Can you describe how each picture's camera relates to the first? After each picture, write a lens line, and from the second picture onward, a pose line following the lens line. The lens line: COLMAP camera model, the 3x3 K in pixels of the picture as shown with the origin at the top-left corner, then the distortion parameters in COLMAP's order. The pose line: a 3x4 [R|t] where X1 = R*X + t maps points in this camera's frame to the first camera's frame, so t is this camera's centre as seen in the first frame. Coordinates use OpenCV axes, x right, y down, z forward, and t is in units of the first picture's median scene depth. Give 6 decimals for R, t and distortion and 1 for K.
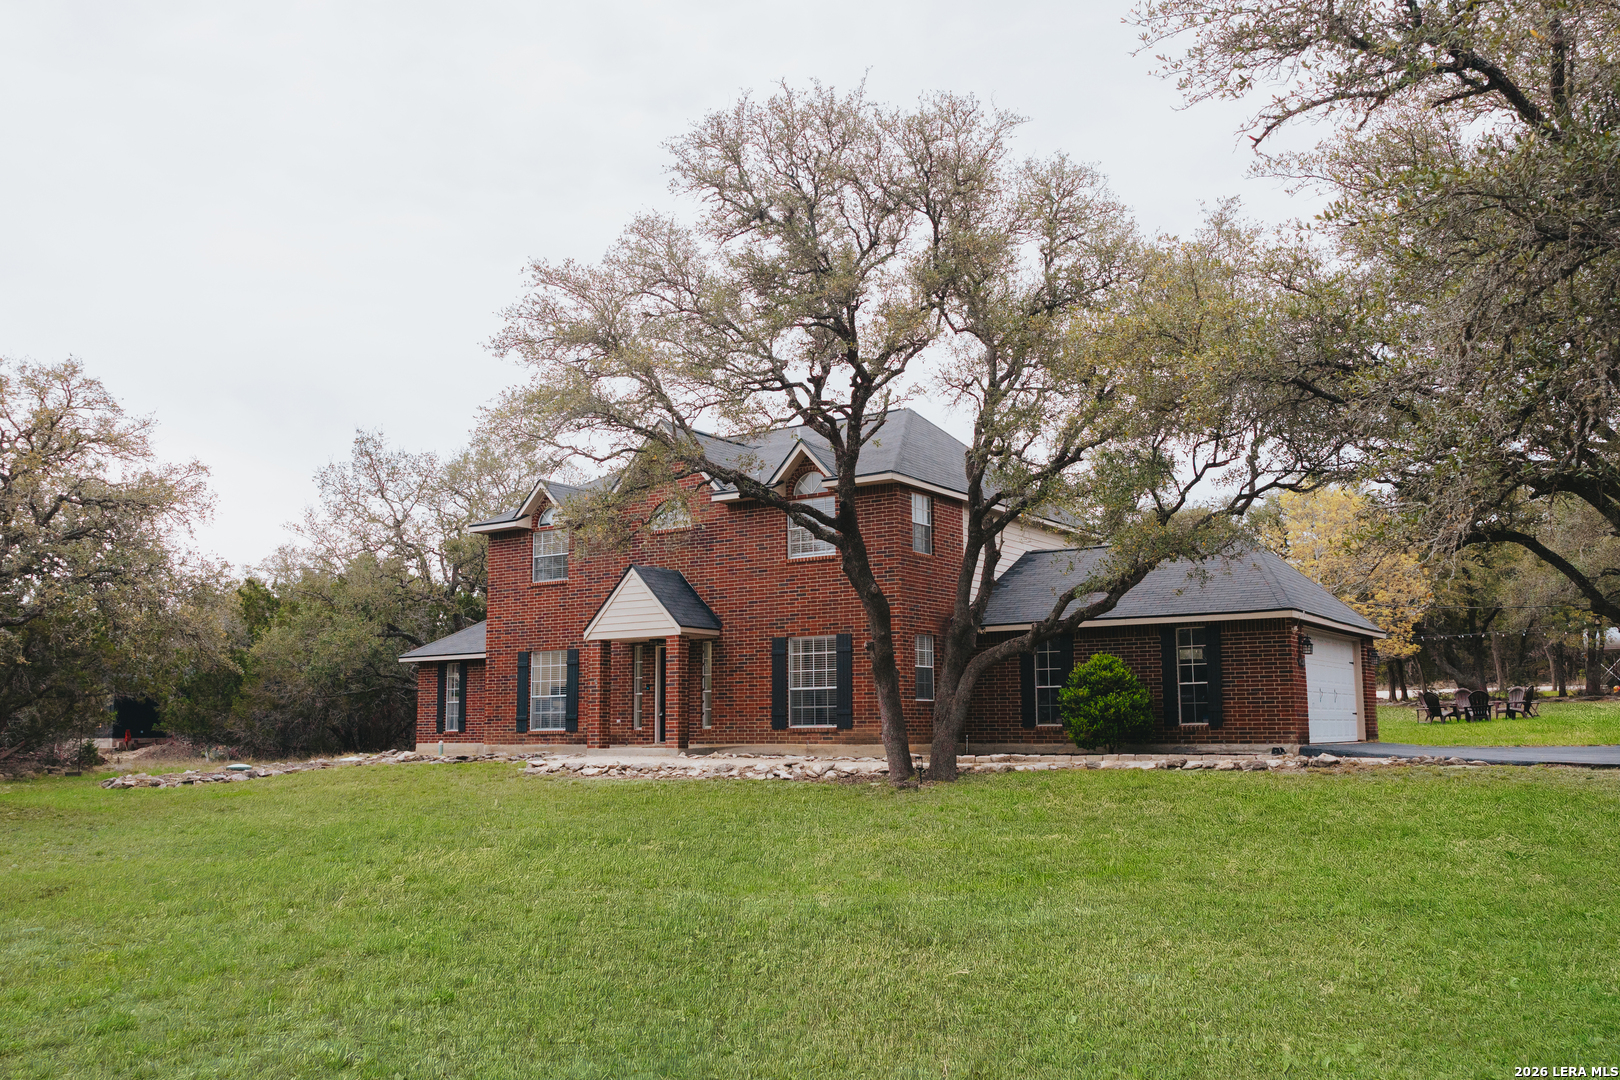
lens RADIAL K [[1408.3, 0, 802.5], [0, 1408.3, 617.9], [0, 0, 1]] dist [0.009691, -0.013992]
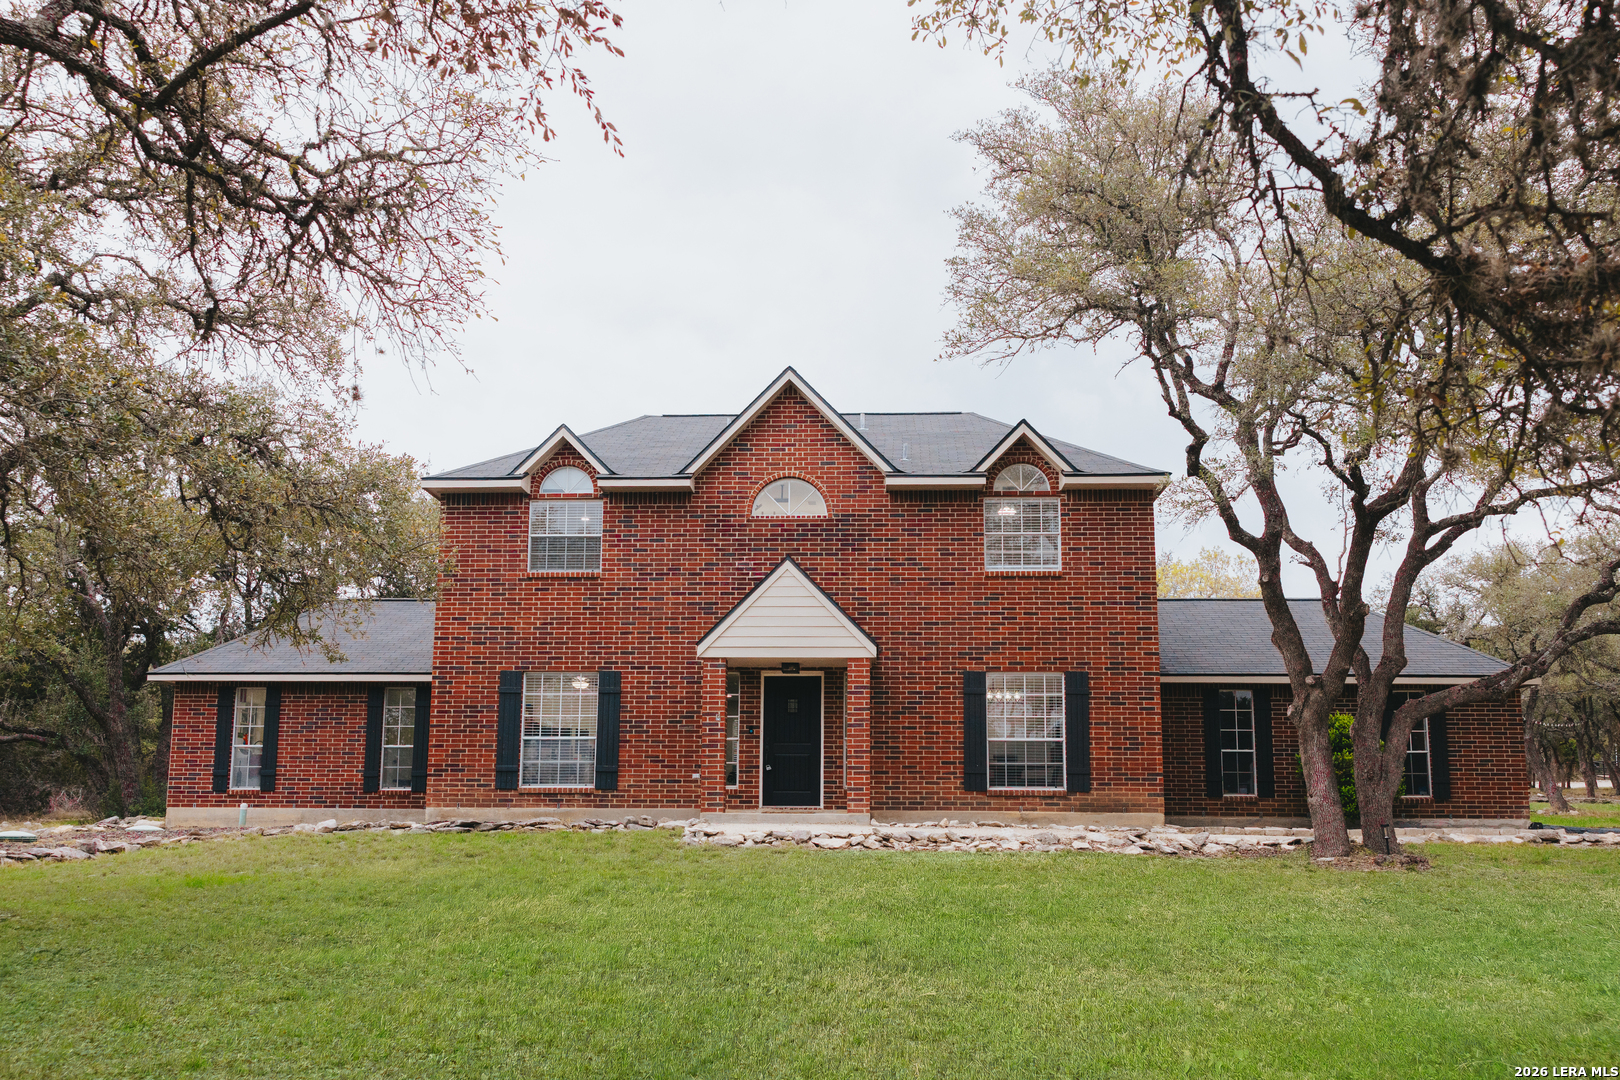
lens RADIAL K [[1408.3, 0, 802.5], [0, 1408.3, 617.9], [0, 0, 1]] dist [0.009691, -0.013992]
pose [[0.854145, 0.091260, 0.511965, -0.490933], [-0.056089, 0.994905, -0.083770, 0.054362], [-0.517002, 0.042836, 0.854912, 0.390006]]
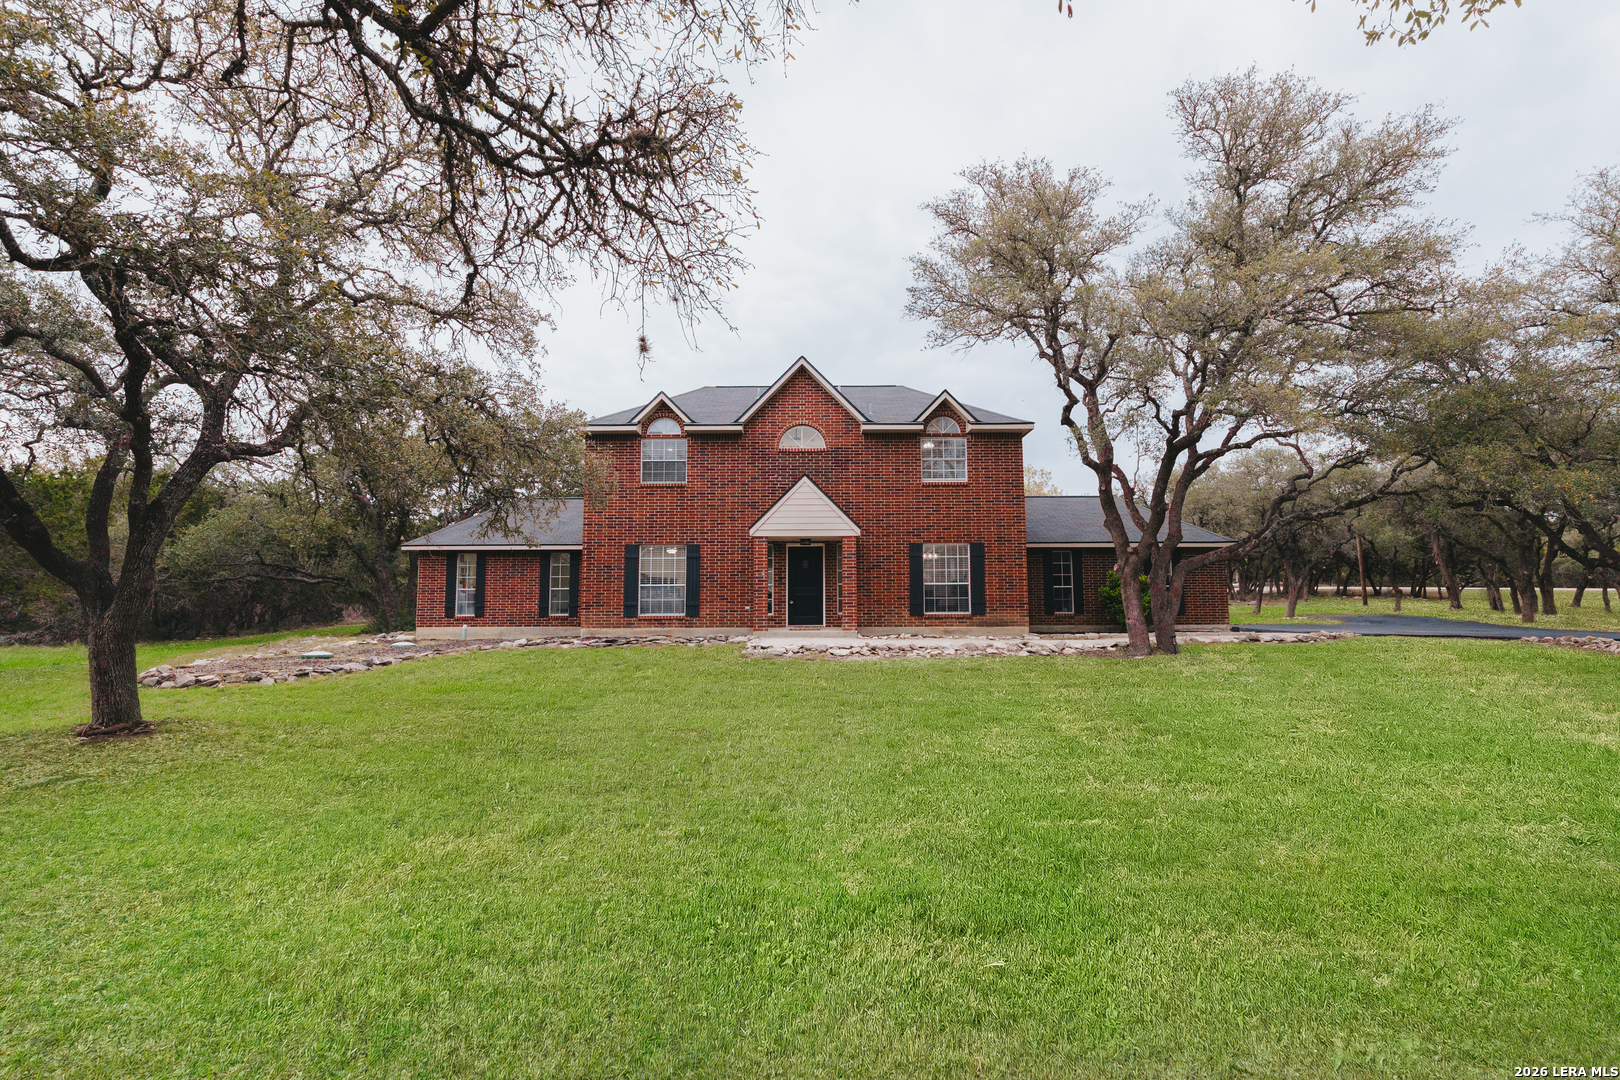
lens RADIAL K [[766.2, 0, 810.0], [0, 766.2, 540.0], [0, 0, 1]] dist [0.000686, 0.000137]
pose [[0.822547, 0.058903, 0.565638, -0.485145], [-0.047142, 0.998261, -0.035400, 0.040308], [-0.566740, 0.002453, 0.823893, 0.482832]]
